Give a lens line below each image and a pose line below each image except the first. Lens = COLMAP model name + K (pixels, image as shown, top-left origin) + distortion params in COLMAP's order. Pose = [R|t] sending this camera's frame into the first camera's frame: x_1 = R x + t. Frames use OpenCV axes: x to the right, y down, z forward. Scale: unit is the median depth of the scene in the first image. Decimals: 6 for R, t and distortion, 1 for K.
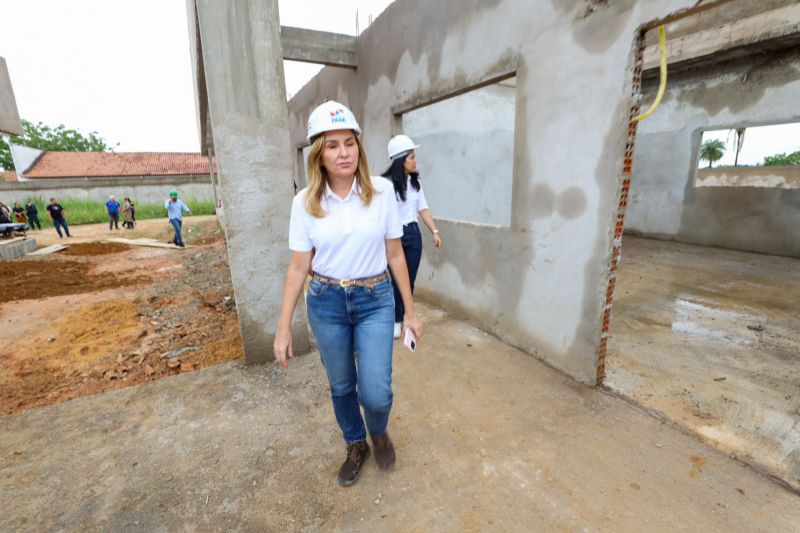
lens RADIAL K [[369.6, 0, 400.0], [0, 369.6, 266.5], [0, 0, 1]] dist [-0.043522, 0.014351]
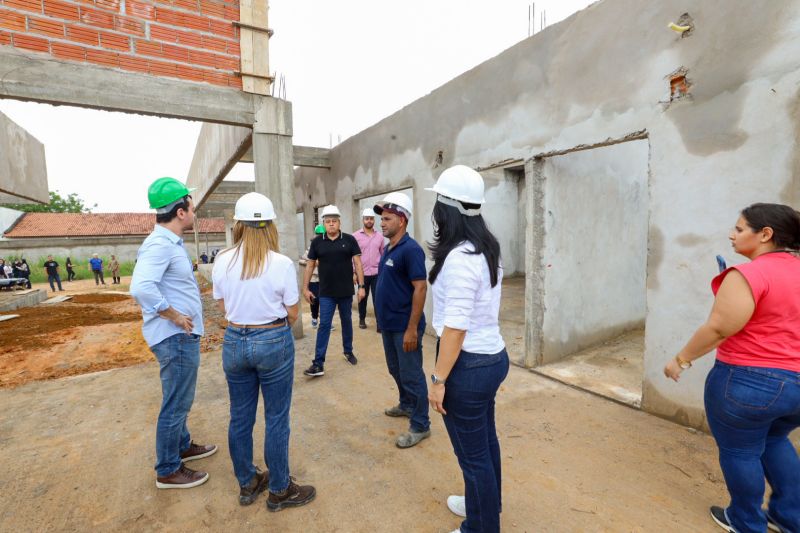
lens RADIAL K [[369.6, 0, 400.0], [0, 369.6, 266.5], [0, 0, 1]] dist [-0.043522, 0.014351]
pose [[0.996857, -0.011940, 0.078313, 0.014199], [0.023821, 0.988003, -0.152583, 0.032215], [-0.075551, 0.153969, 0.985183, -0.145440]]
